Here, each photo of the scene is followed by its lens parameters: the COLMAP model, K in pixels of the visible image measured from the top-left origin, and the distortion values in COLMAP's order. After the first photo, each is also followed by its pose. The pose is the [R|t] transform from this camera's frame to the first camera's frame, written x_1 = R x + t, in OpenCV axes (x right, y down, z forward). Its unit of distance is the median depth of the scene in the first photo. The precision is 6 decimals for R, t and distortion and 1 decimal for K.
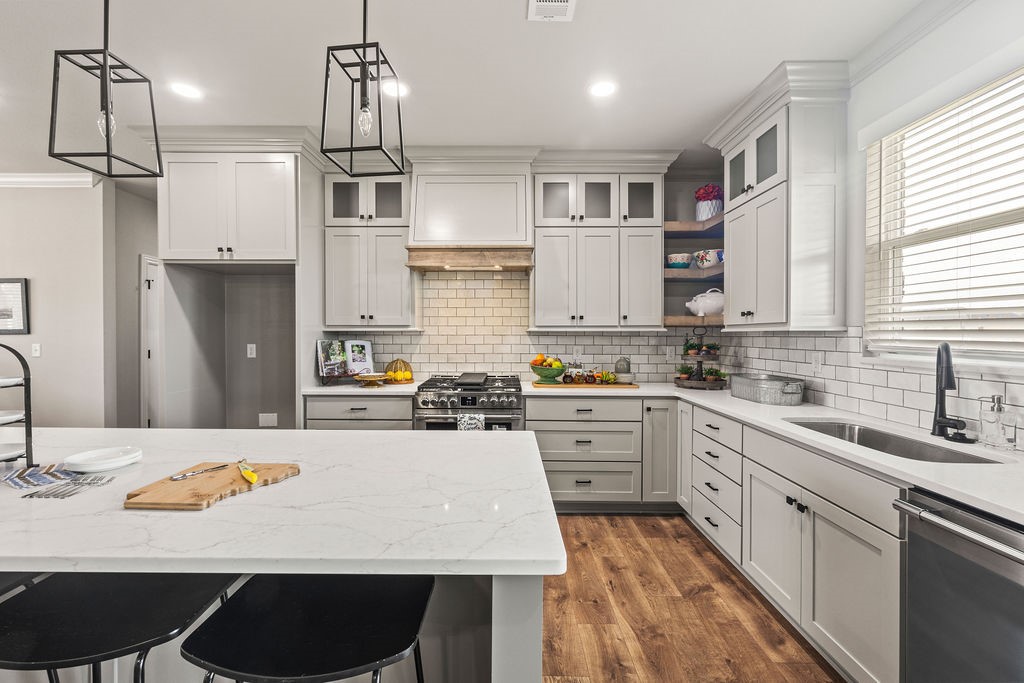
lens RADIAL K [[414.0, 0, 507.2], [0, 414.0, 338.2], [0, 0, 1]] dist [-0.002364, 0.000064]
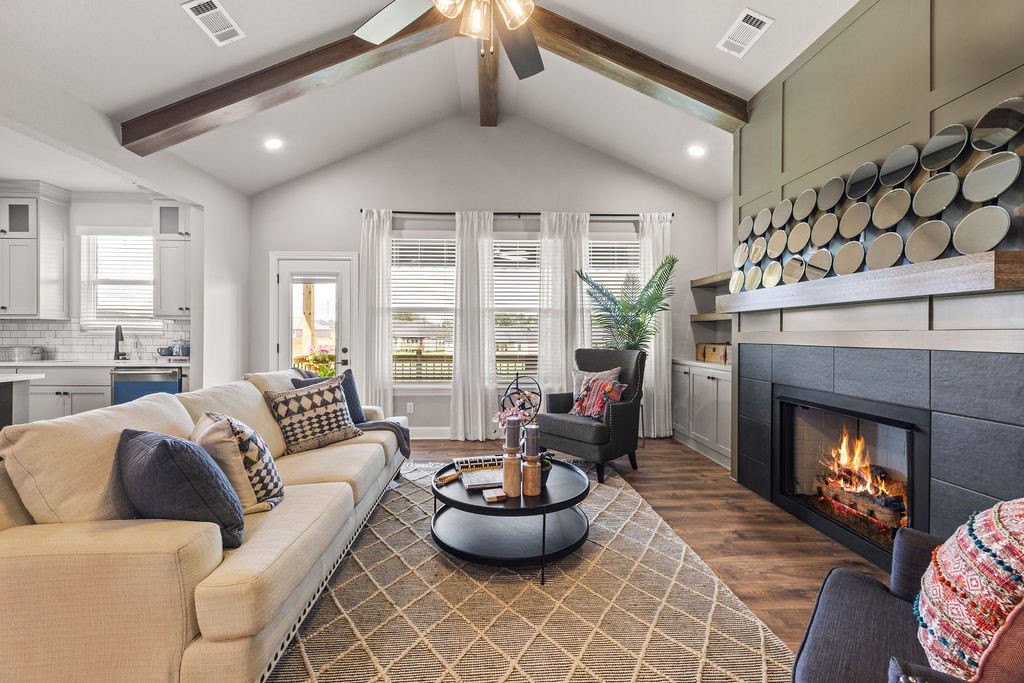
lens RADIAL K [[414.0, 0, 509.0], [0, 414.0, 338.9], [0, 0, 1]] dist [-0.002364, 0.000064]
pose [[-0.057502, -0.006564, 0.998324, -1.315112], [0.004419, 0.999967, 0.006829, 0.069031], [-0.998336, 0.004804, -0.057471, -1.027217]]
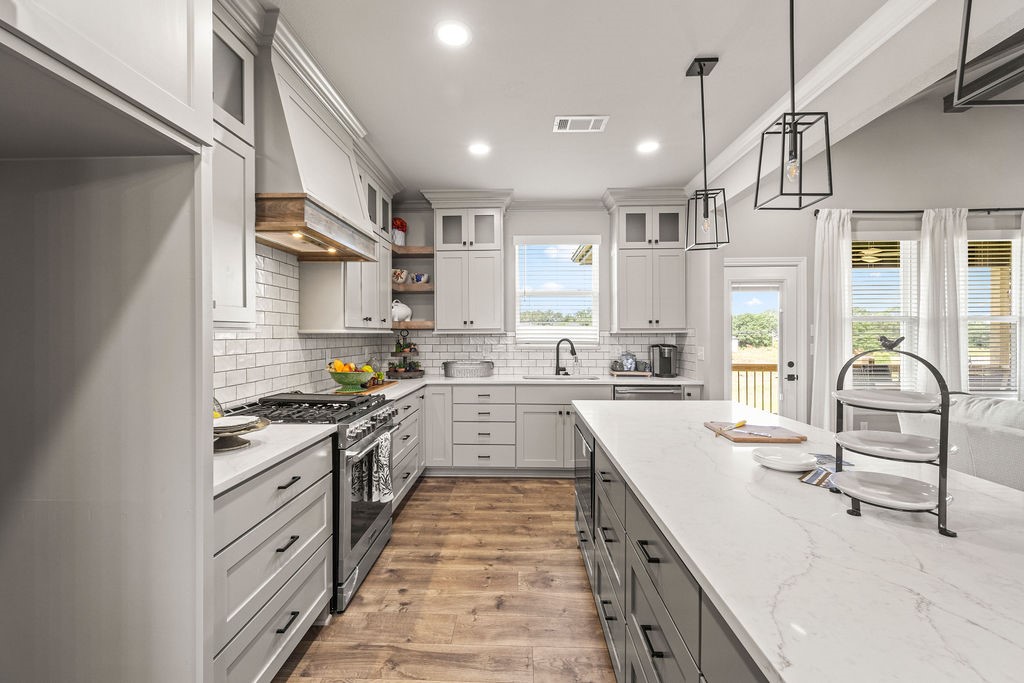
lens RADIAL K [[414.0, 0, 507.4], [0, 414.0, 333.8], [0, 0, 1]] dist [-0.002364, 0.000064]
pose [[0.026227, -0.000033, 0.999656, -1.127710], [0.010891, 0.999941, -0.000253, -0.016659], [-0.999597, 0.010894, 0.026226, 0.923788]]
